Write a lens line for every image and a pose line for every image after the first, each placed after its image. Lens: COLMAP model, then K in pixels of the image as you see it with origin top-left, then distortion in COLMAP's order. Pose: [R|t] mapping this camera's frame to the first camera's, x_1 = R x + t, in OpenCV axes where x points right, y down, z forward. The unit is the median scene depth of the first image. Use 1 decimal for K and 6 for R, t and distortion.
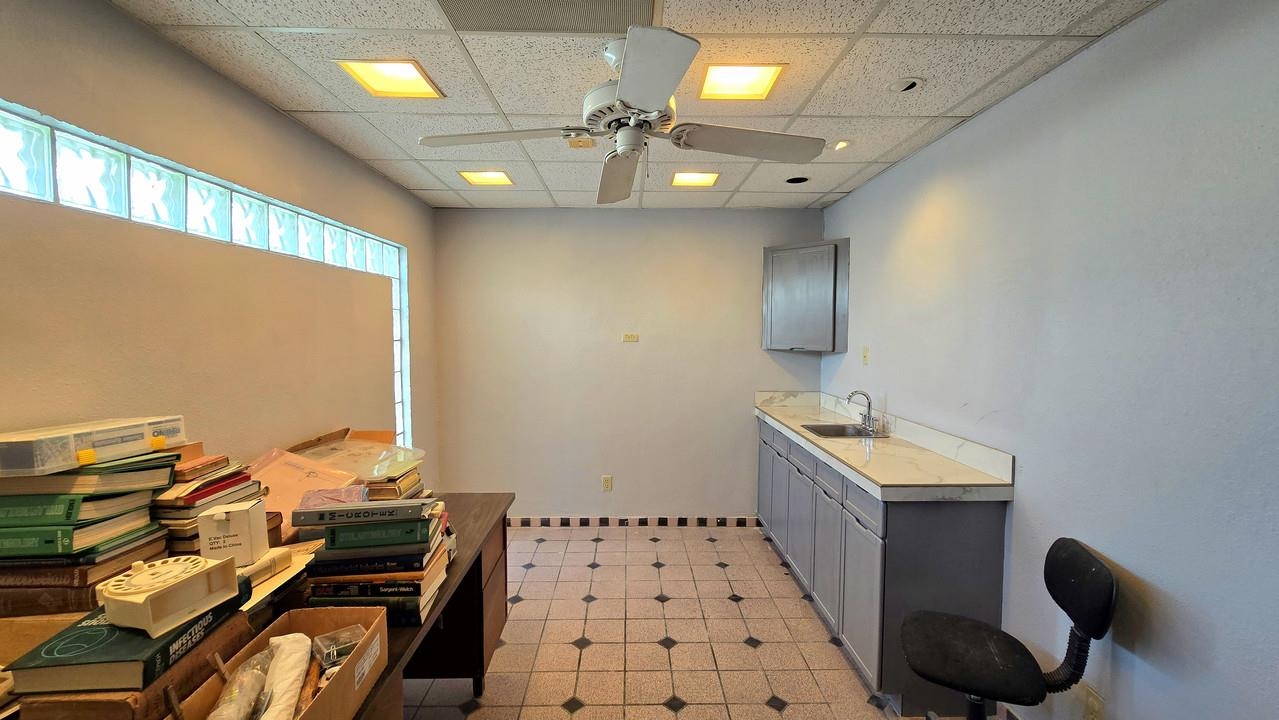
lens RADIAL K [[523.9, 0, 637.6], [0, 523.9, 360.7], [0, 0, 1]] dist [-0.001883, 0.000410]
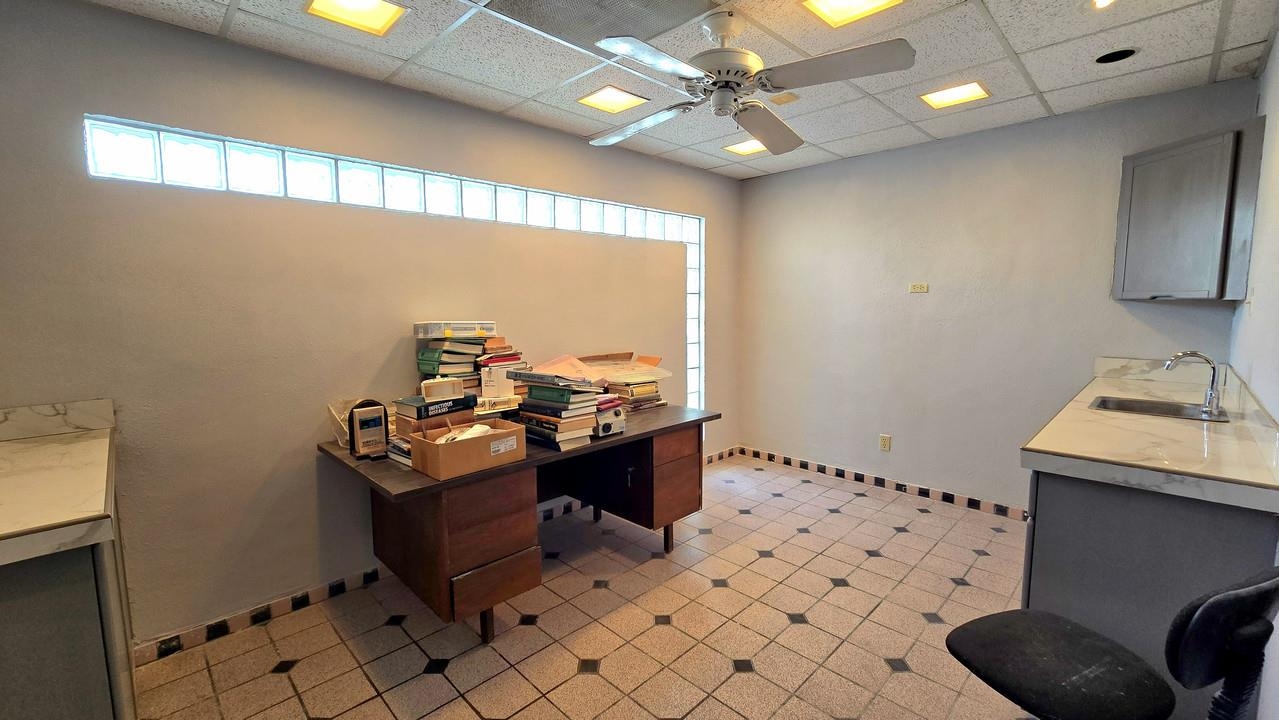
lens RADIAL K [[523.9, 0, 637.6], [0, 523.9, 360.7], [0, 0, 1]] dist [-0.001883, 0.000410]
pose [[0.692924, 0.071759, -0.717431, 0.541361], [-0.033569, 0.997167, 0.067316, 0.063097], [0.720229, -0.022561, 0.693370, 0.029408]]
